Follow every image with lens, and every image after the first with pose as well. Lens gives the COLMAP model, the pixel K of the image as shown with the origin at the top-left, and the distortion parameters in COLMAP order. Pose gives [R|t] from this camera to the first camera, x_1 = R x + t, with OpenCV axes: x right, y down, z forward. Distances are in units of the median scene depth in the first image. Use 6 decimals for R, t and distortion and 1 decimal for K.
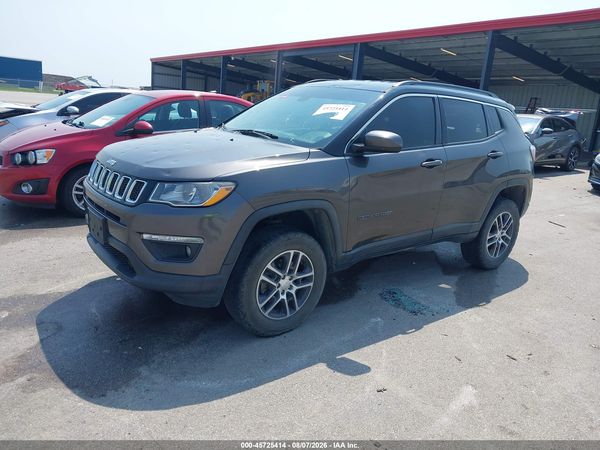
lens RADIAL K [[491.2, 0, 300.0], [0, 491.2, 225.0], [0, 0, 1]] dist [0.007026, -0.006110]
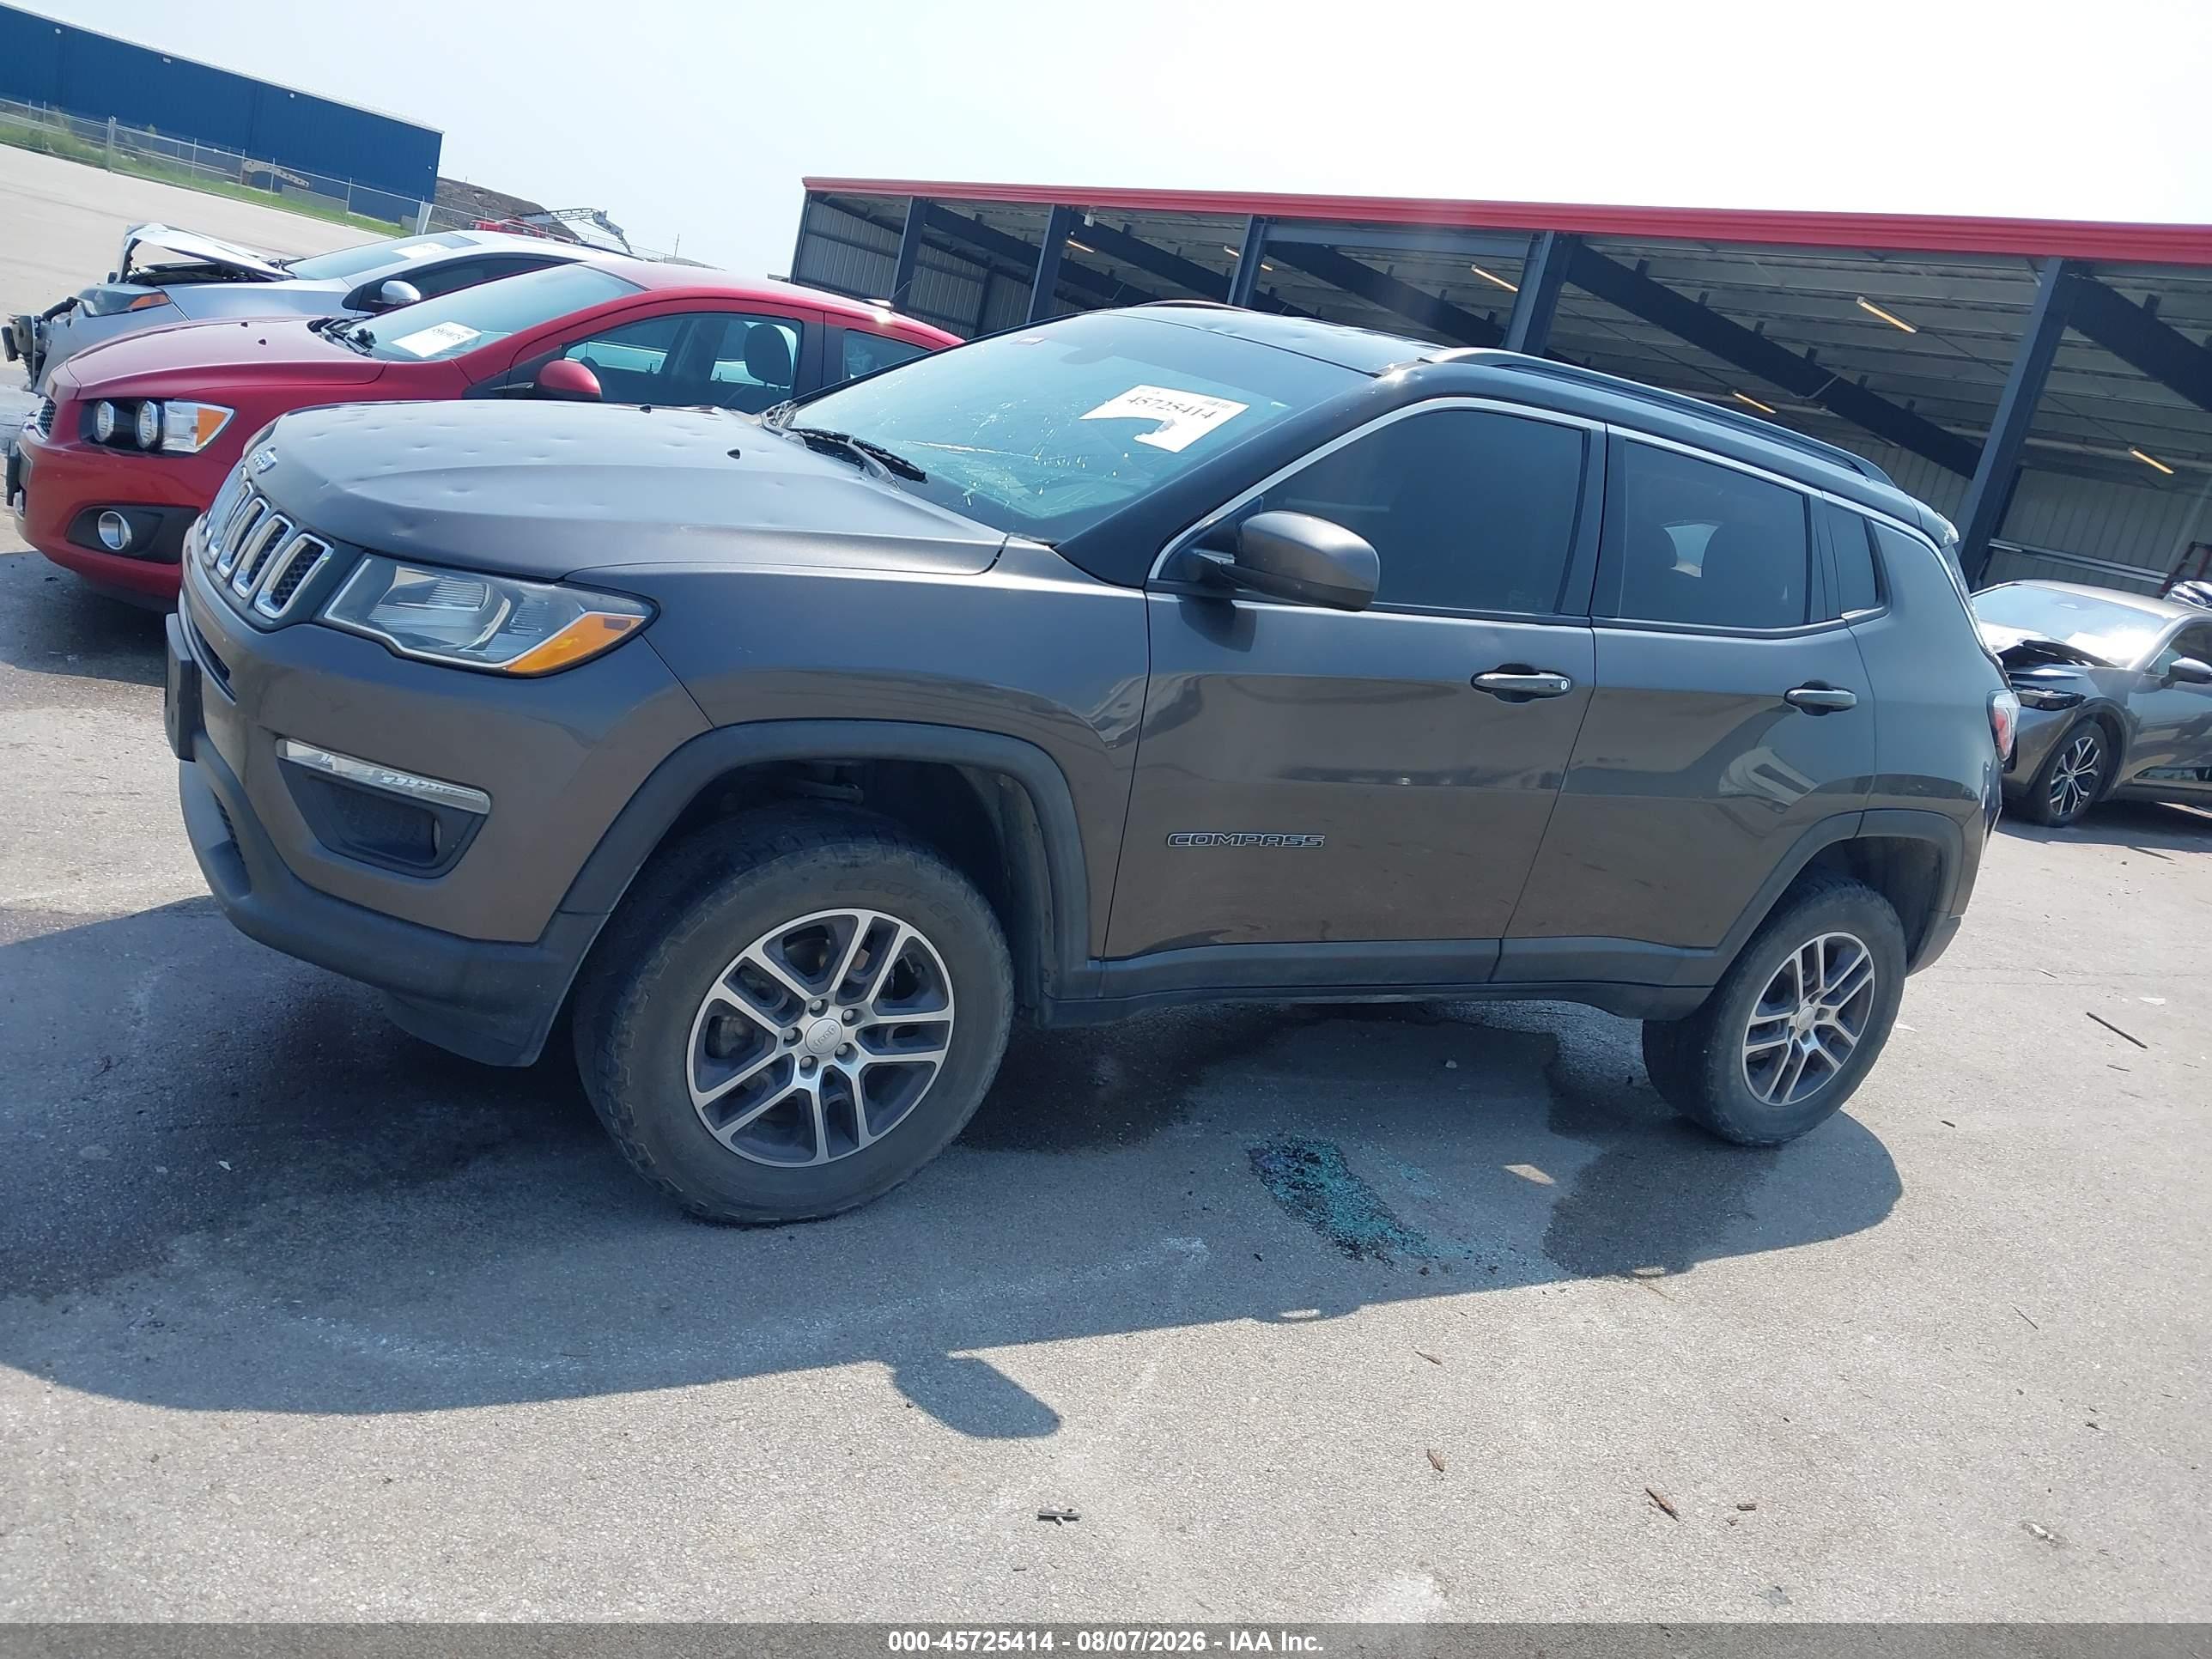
lens RADIAL K [[1810.8, 0, 1106.0], [0, 1810.8, 829.5], [0, 0, 1]] dist [0.007026, -0.006110]
pose [[0.979982, 0.179315, -0.086492, 0.150363], [-0.180615, 0.983526, -0.007386, -0.004881], [0.083743, 0.022860, 0.996225, 0.051126]]
